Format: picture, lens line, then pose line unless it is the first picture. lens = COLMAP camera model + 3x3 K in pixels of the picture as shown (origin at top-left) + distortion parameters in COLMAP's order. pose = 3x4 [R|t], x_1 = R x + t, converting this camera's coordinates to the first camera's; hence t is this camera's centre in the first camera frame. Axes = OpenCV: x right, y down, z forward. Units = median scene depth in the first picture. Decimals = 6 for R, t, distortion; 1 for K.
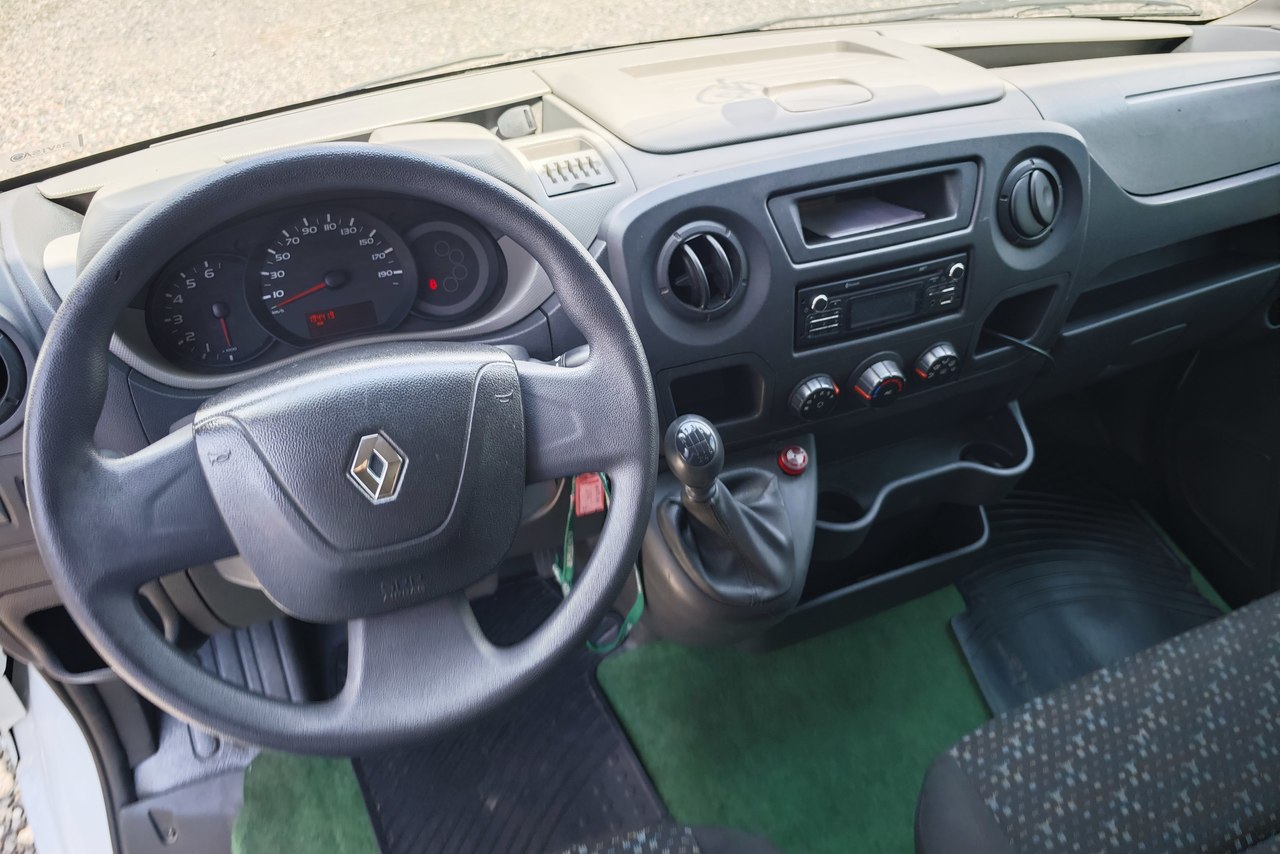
lens RADIAL K [[978.1, 0, 614.1], [0, 978.1, 415.8], [0, 0, 1]] dist [0.021471, -0.050133]
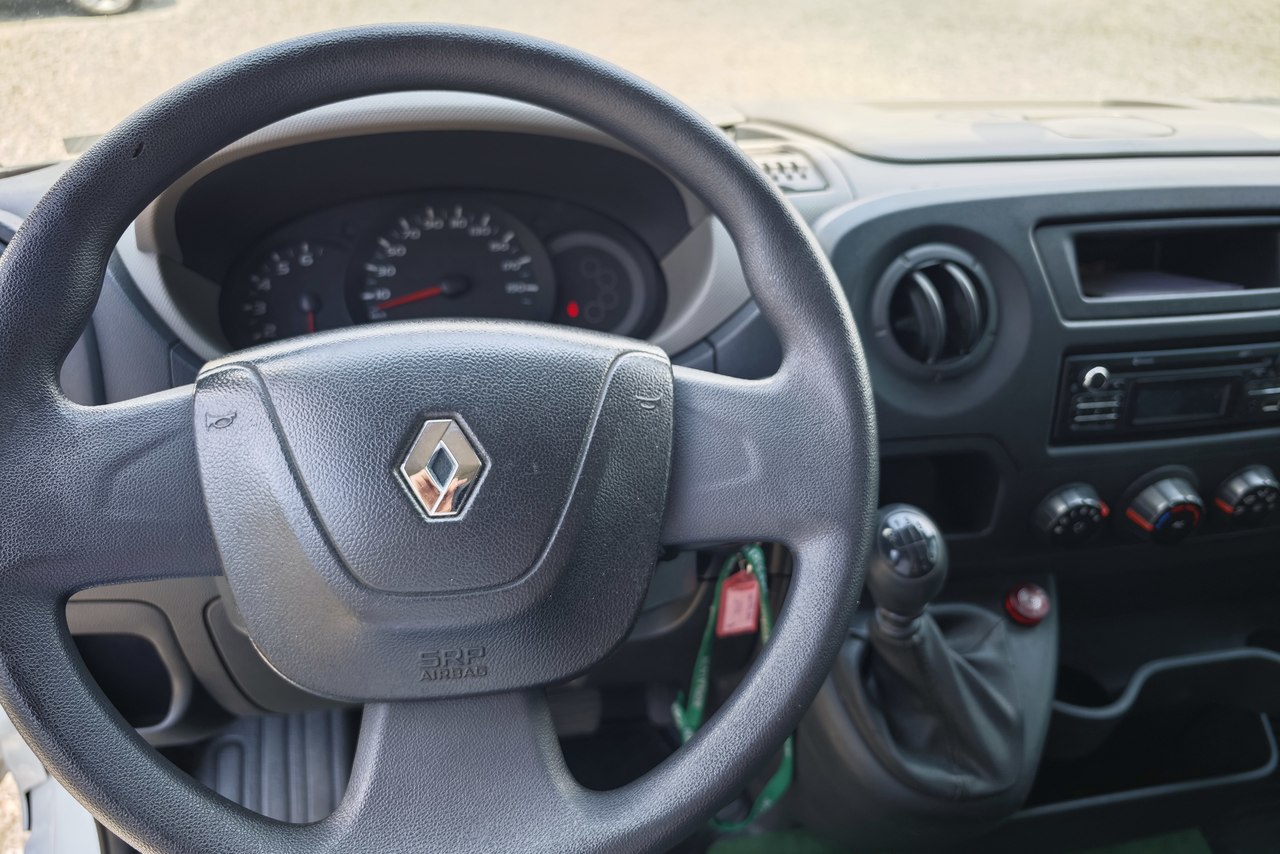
lens RADIAL K [[978.1, 0, 602.9], [0, 978.1, 424.6], [0, 0, 1]] dist [0.021471, -0.050133]
pose [[0.980368, 0.115284, -0.159962, -0.025209], [-0.138987, 0.979487, -0.145905, 0.072502], [0.139860, 0.165273, 0.976281, 0.258787]]
